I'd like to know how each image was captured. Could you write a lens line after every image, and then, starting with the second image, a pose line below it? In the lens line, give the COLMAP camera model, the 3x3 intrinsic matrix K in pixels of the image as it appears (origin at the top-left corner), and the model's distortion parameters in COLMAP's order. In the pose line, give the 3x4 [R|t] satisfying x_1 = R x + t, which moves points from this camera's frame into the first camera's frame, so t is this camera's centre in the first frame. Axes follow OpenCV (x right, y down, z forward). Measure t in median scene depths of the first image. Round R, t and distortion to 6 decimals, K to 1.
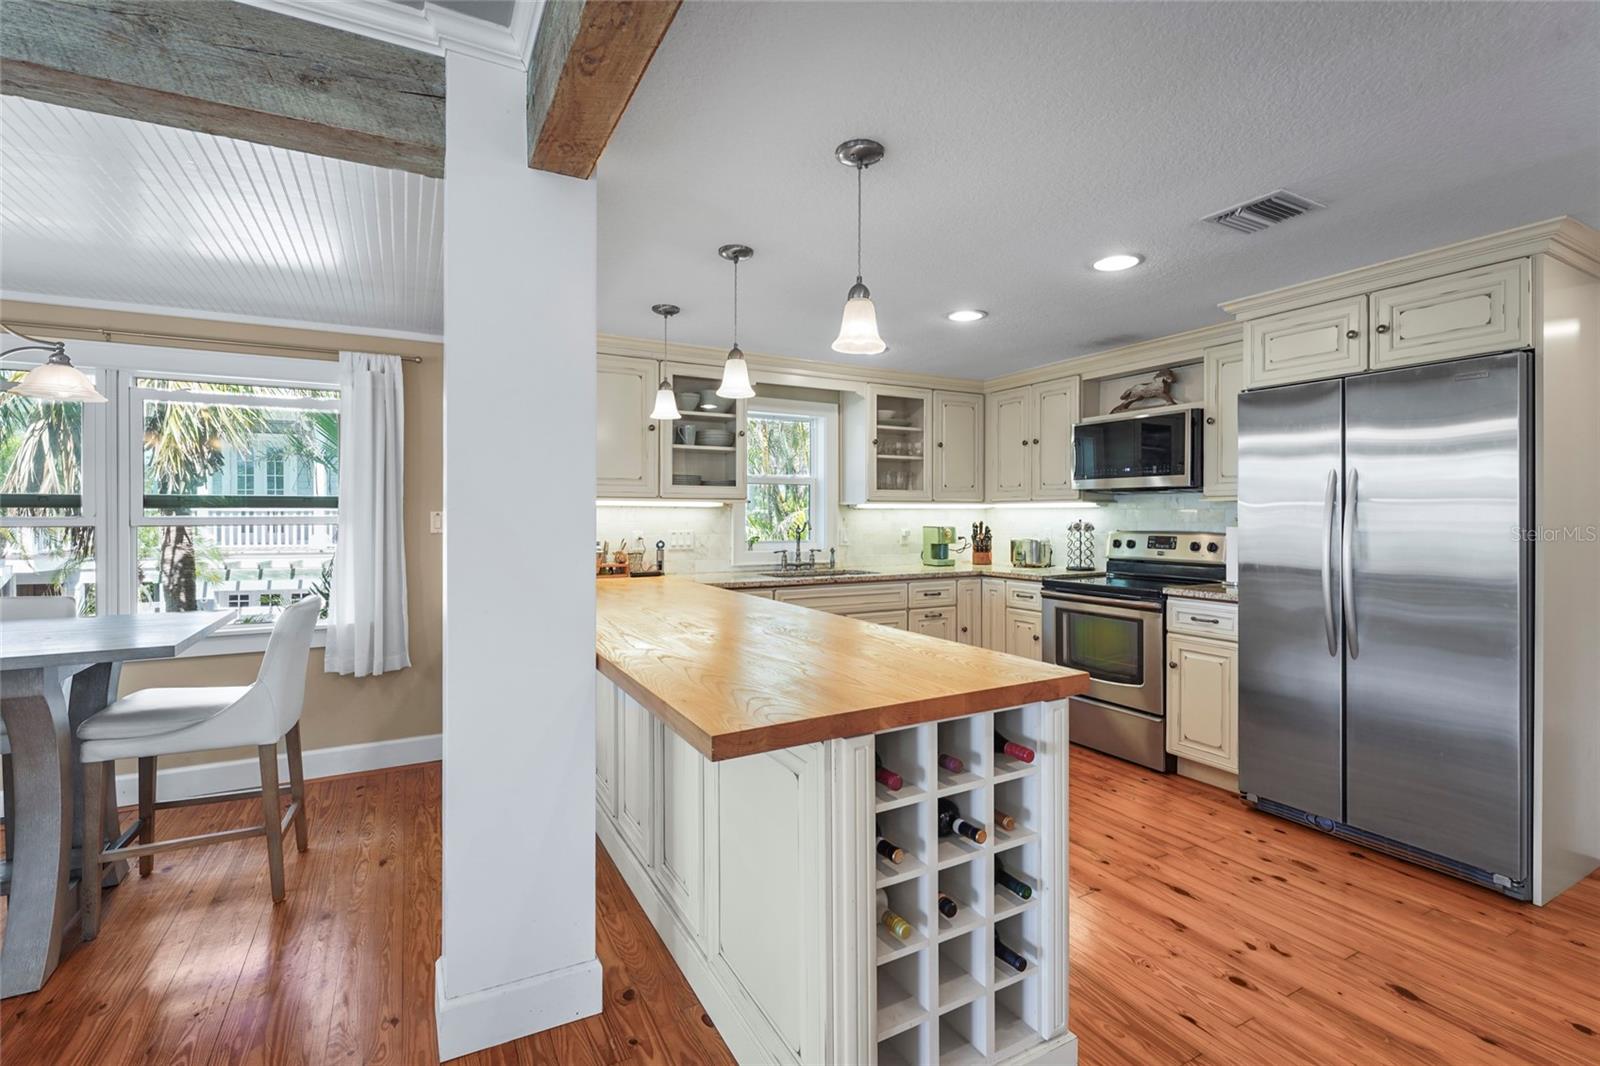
lens RADIAL K [[698.3, 0, 800.9], [0, 698.3, 522.9], [0, 0, 1]] dist [-0.001045, -0.000050]
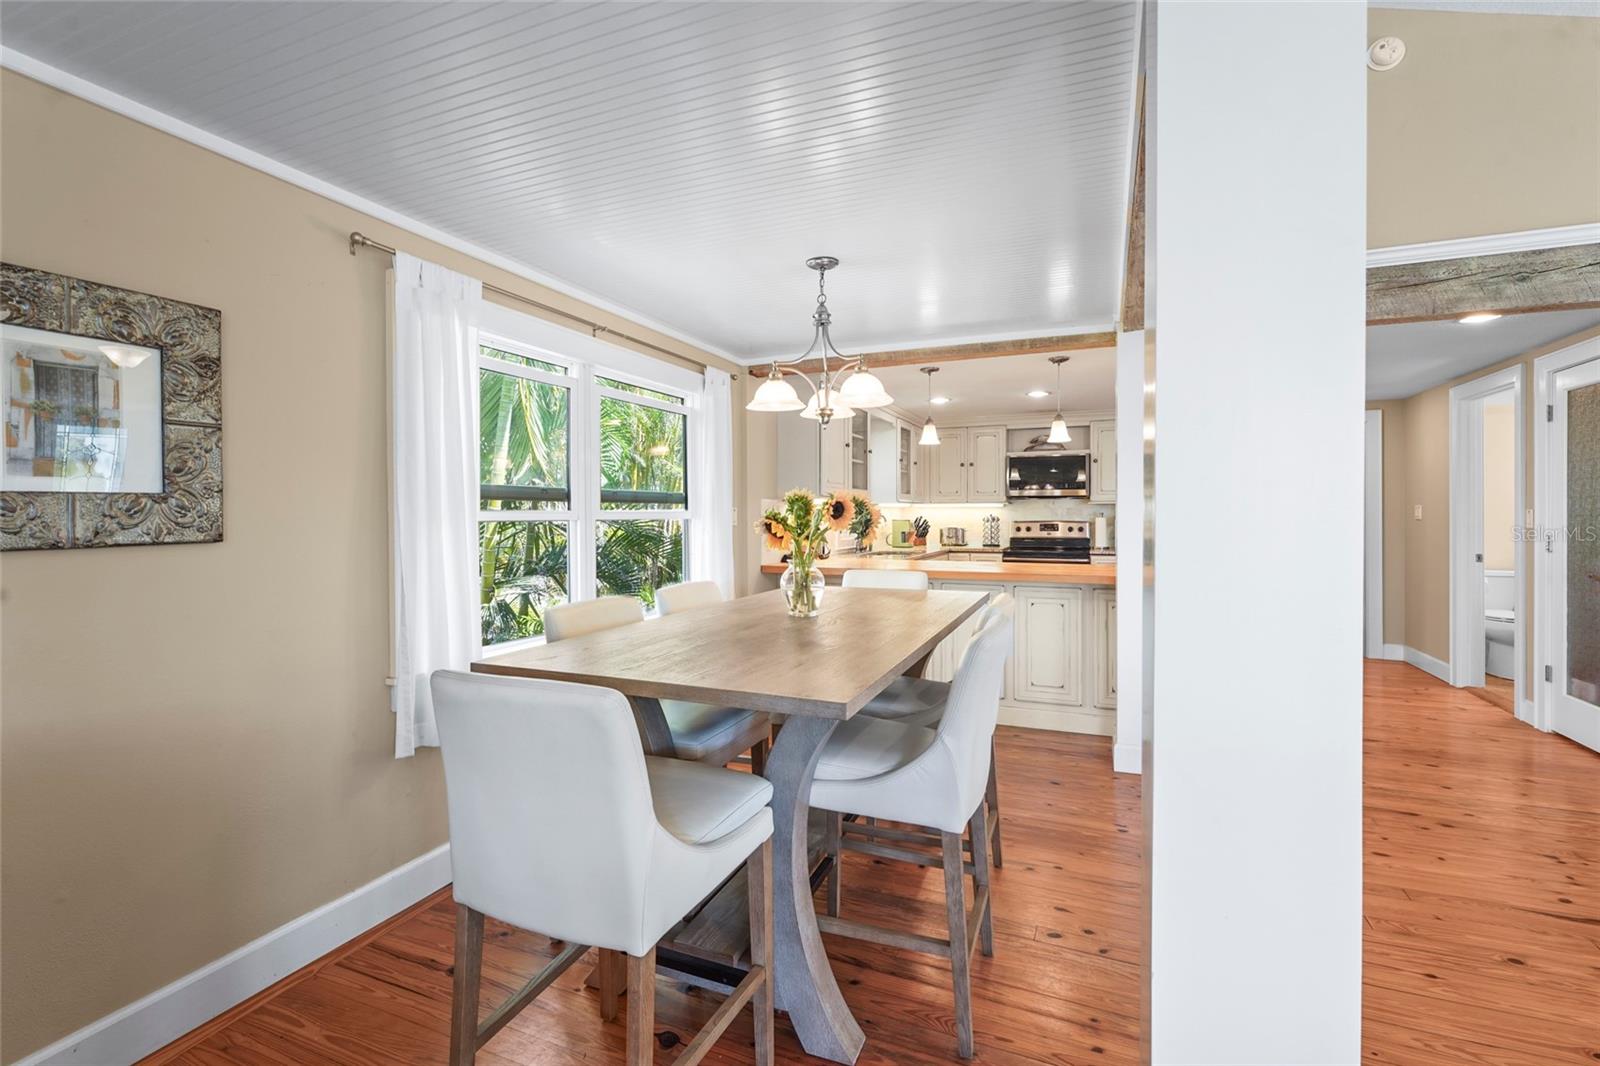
lens RADIAL K [[698.3, 0, 800.7], [0, 698.3, 525.0], [0, 0, 1]] dist [-0.001045, -0.000050]
pose [[0.793698, -0.010012, 0.608229, -1.004758], [0.007739, 0.999950, 0.006361, 0.006078], [-0.608262, -0.000341, 0.793736, -0.001506]]
